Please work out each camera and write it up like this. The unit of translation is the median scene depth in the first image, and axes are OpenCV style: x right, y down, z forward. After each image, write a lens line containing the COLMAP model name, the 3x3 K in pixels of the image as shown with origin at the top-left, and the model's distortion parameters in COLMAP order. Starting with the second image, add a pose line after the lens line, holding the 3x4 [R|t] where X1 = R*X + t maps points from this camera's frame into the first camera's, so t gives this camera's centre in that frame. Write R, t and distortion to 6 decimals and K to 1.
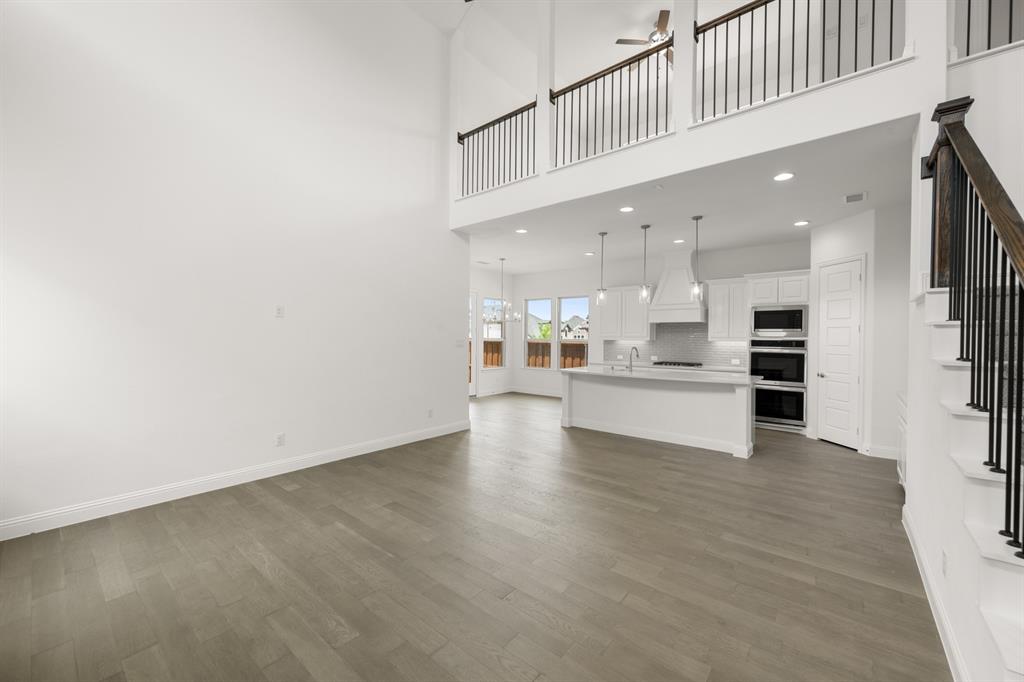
lens RADIAL K [[398.9, 0, 511.4], [0, 398.9, 341.0], [0, 0, 1]] dist [0.000053, 0.000474]
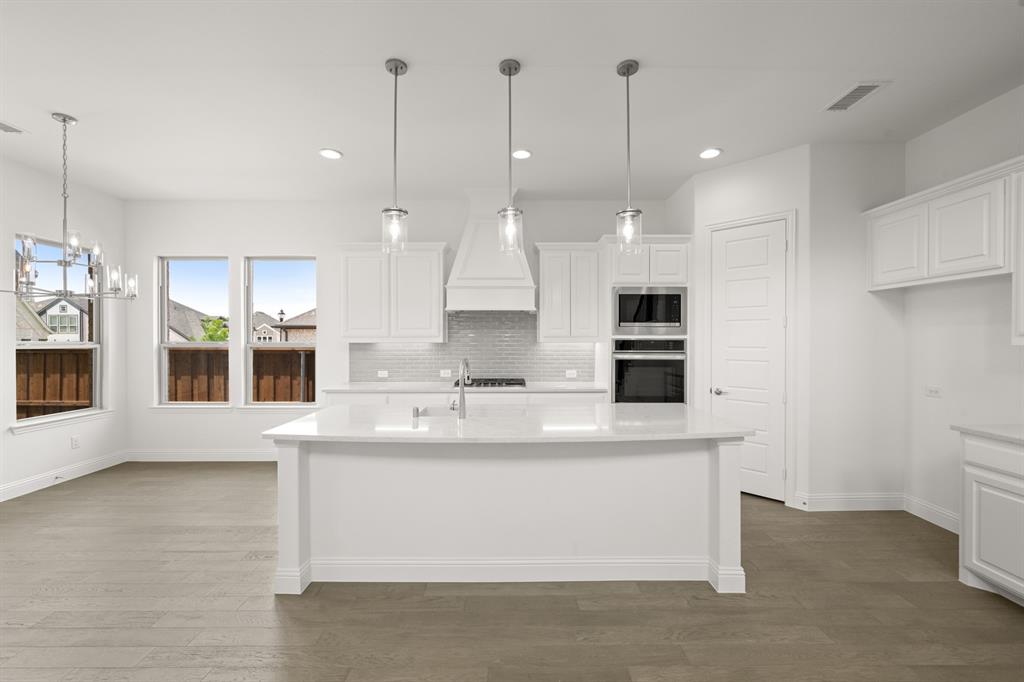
lens RADIAL K [[425.3, 0, 513.2], [0, 425.3, 340.7], [0, 0, 1]] dist [-0.001300, -0.000216]
pose [[0.764745, -0.010748, 0.644244, 0.053772], [0.013237, 0.999912, 0.000968, -0.005026], [-0.644197, 0.007787, 0.764820, 0.670424]]
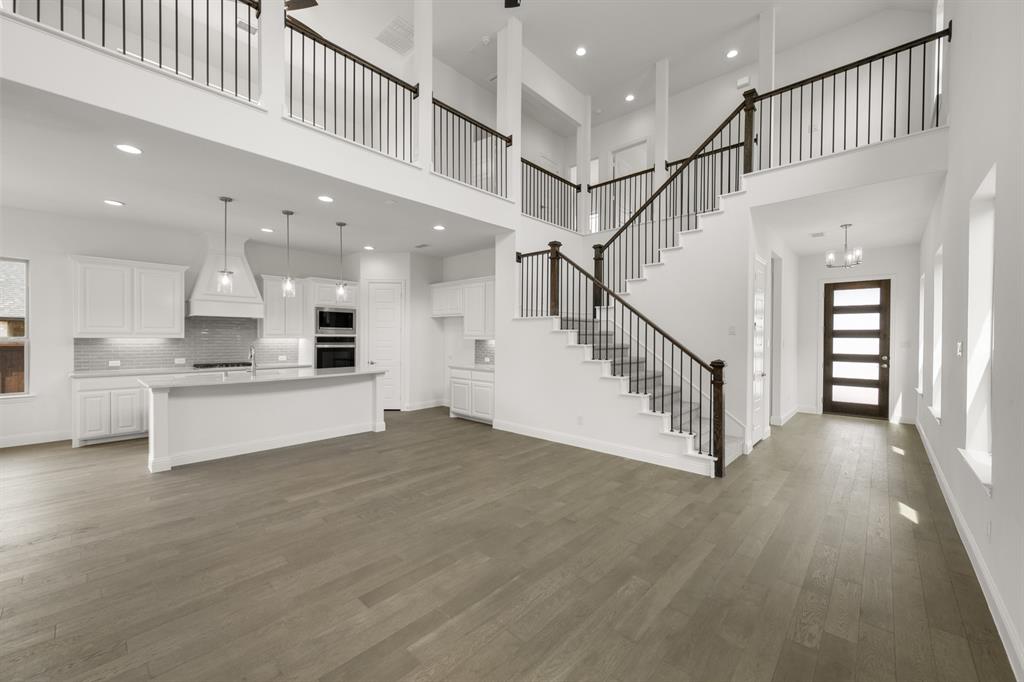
lens RADIAL K [[401.8, 0, 513.7], [0, 401.8, 340.7], [0, 0, 1]] dist [0.000141, 0.000182]
pose [[0.049219, -0.014282, 0.998686, -0.560375], [0.005296, 0.999887, 0.014038, -0.005351], [-0.998774, 0.004598, 0.049290, 0.447400]]
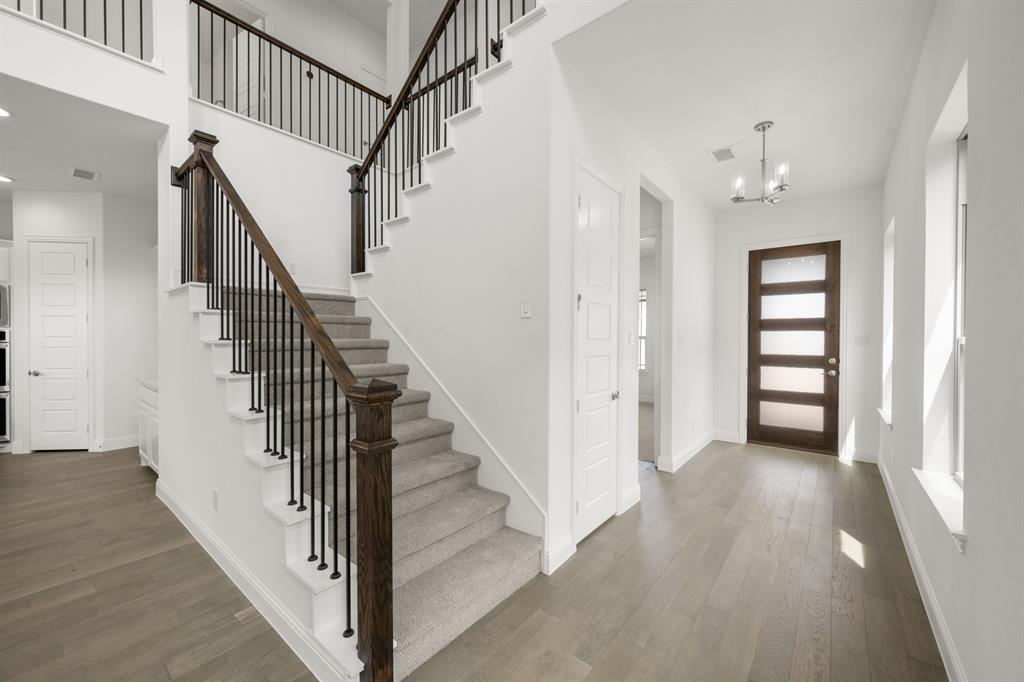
lens RADIAL K [[401.5, 0, 517.0], [0, 401.5, 341.3], [0, 0, 1]] dist [-0.000955, 0.000082]
pose [[-0.020483, -0.017607, 0.999635, -0.068515], [0.007243, 0.999816, 0.017758, 0.012393], [-0.999764, 0.007604, -0.020352, 0.022320]]
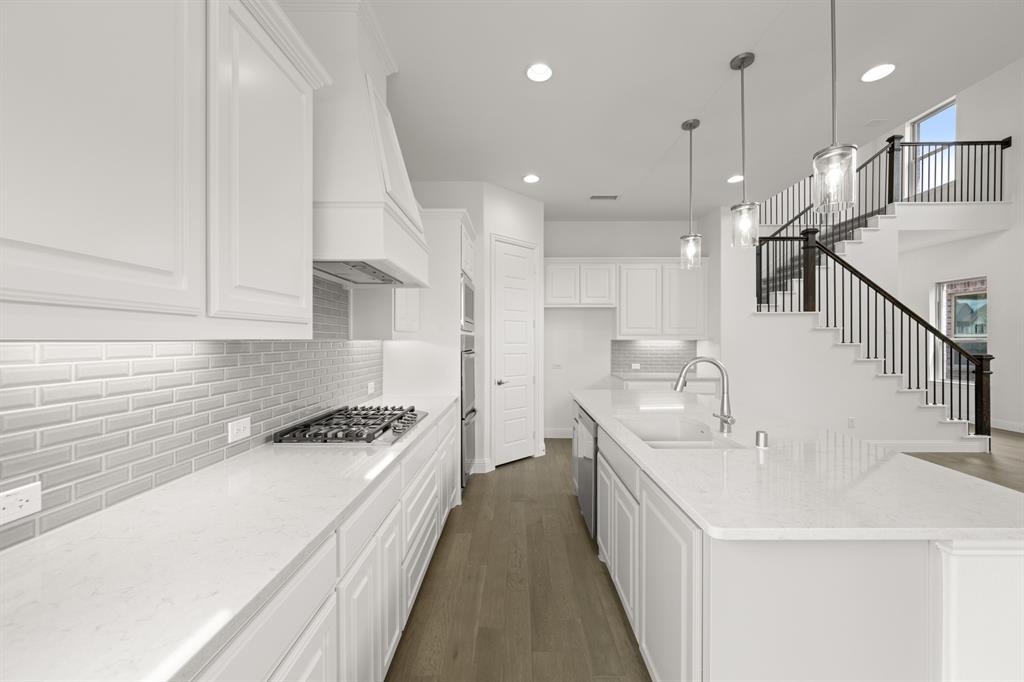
lens RADIAL K [[401.8, 0, 513.7], [0, 401.8, 340.7], [0, 0, 1]] dist [0.000141, 0.000182]
pose [[-0.638113, -0.007892, 0.769902, 0.166150], [0.005078, 0.999883, 0.014459, -0.004954], [-0.769926, 0.013136, -0.637998, 1.465233]]
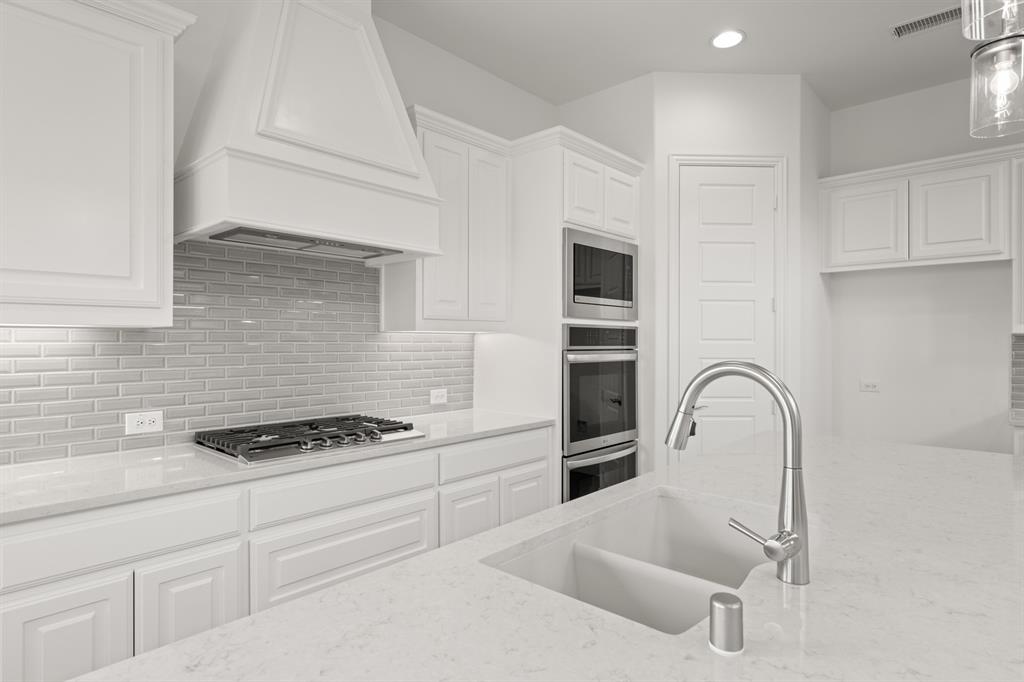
lens RADIAL K [[556.1, 0, 509.7], [0, 556.1, 339.4], [0, 0, 1]] dist [-0.001930, 0.000352]
pose [[0.041402, -0.003837, 0.999135, 0.146244], [0.010276, 0.999941, 0.003414, 0.006610], [-0.999090, 0.010126, 0.041439, 1.169215]]
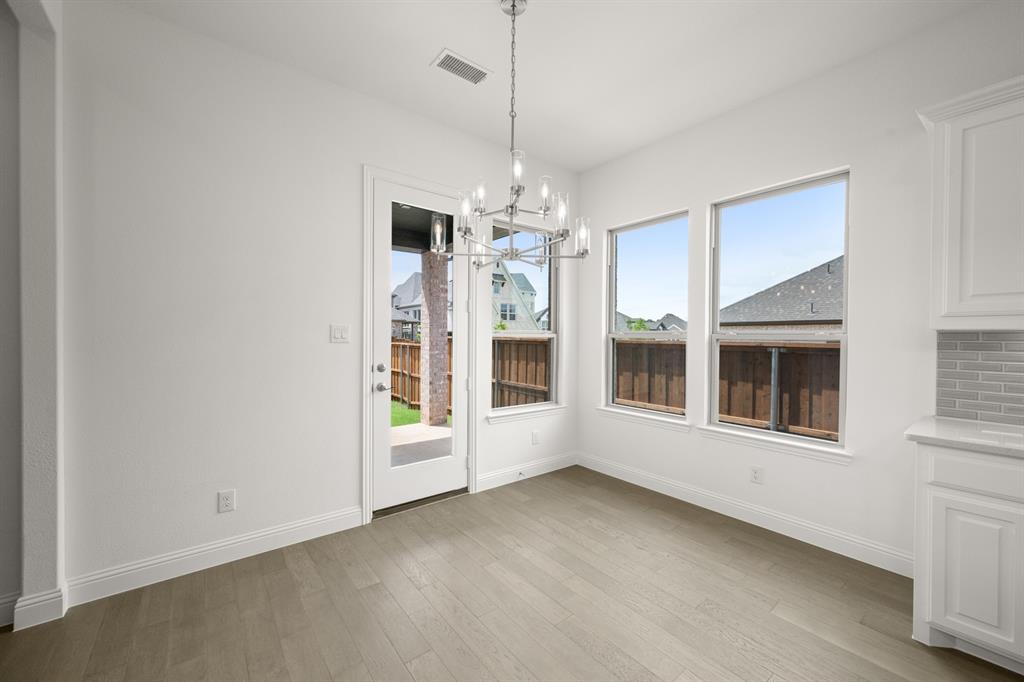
lens RADIAL K [[398.9, 0, 511.4], [0, 398.9, 341.0], [0, 0, 1]] dist [0.000053, 0.000474]
pose [[0.978208, 0.002623, -0.207611, 0.041093], [-0.003324, 0.999990, -0.003026, 0.007611], [0.207601, 0.003650, 0.978207, 1.103558]]
